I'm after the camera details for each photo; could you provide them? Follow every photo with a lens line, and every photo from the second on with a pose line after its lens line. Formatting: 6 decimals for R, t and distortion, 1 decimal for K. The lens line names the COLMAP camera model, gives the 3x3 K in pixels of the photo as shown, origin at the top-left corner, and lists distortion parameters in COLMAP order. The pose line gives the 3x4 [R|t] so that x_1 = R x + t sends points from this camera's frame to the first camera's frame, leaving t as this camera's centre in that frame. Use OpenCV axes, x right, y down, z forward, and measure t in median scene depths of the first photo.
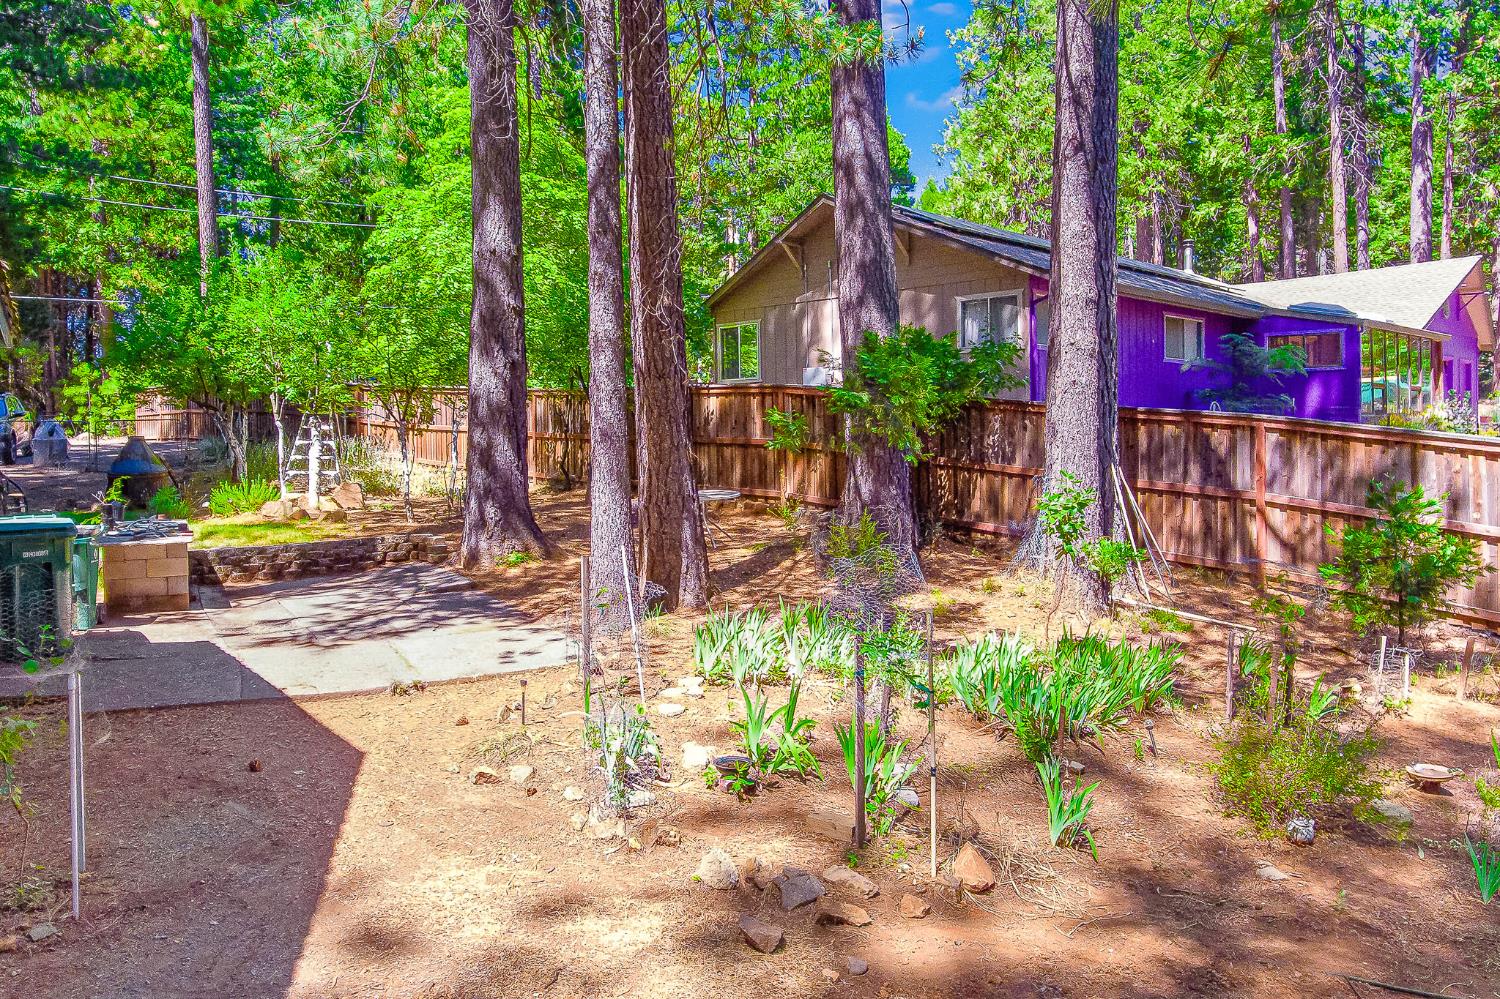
lens RADIAL K [[1109.1, 0, 722.5], [0, 1109.1, 460.0], [0, 0, 1]] dist [0.001036, 0.004828]
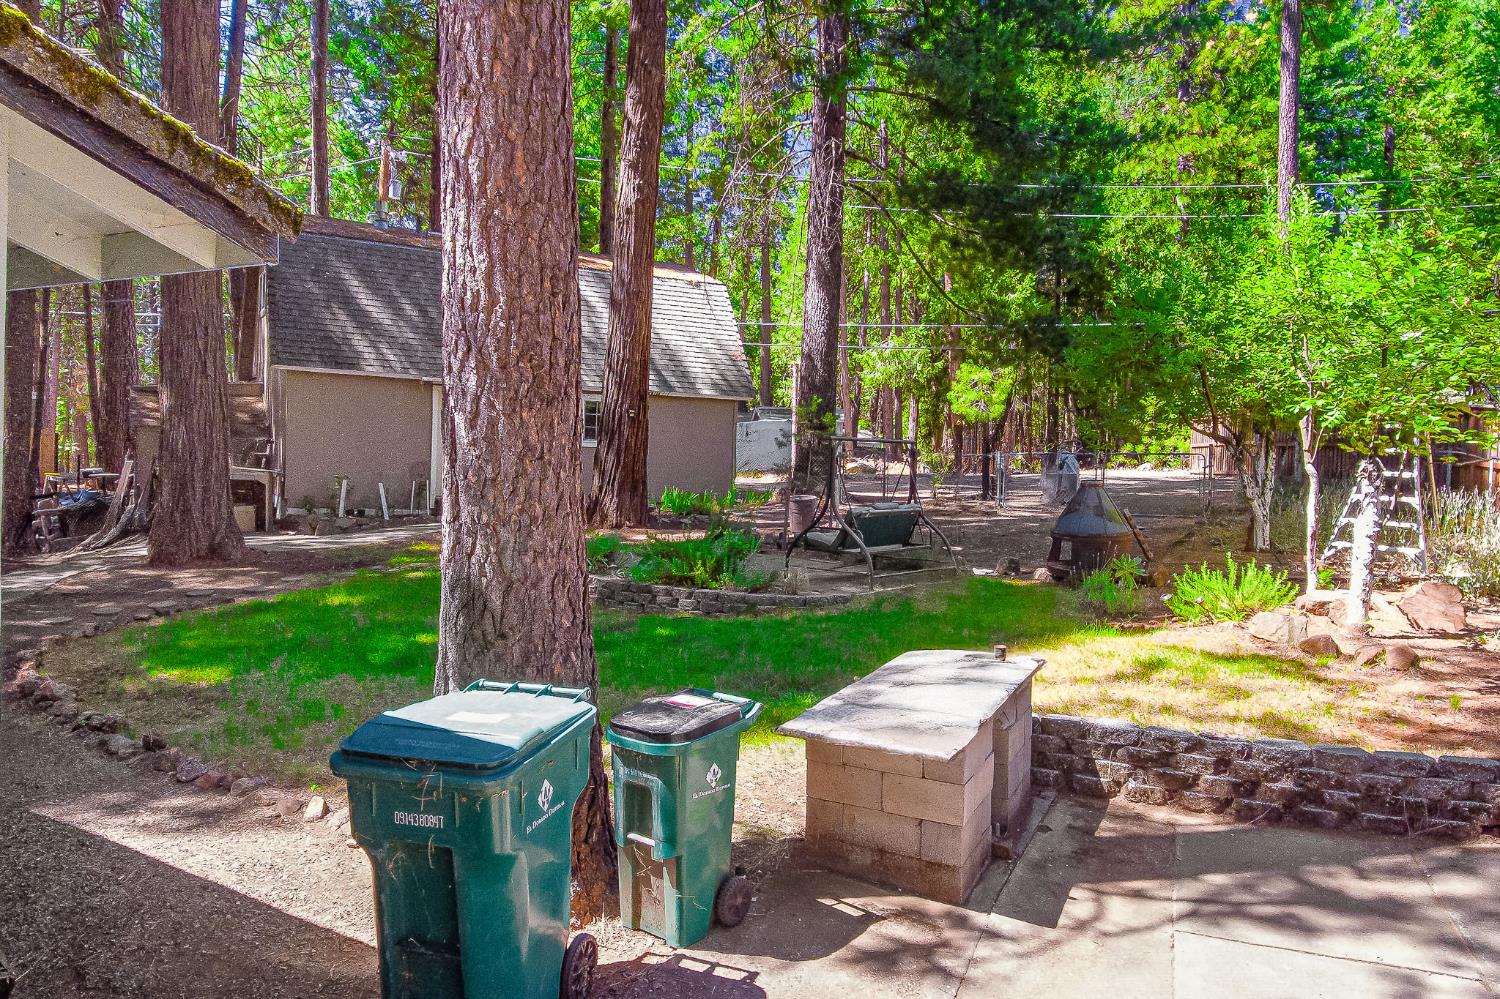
lens RADIAL K [[1051.2, 0, 733.4], [0, 1051.2, 495.0], [0, 0, 1]] dist [-0.002093, 0.001604]
pose [[0.592249, 0.057984, -0.803666, -0.095506], [-0.052549, 0.998064, 0.033284, -0.015478], [0.804040, 0.022519, 0.594149, 0.306847]]
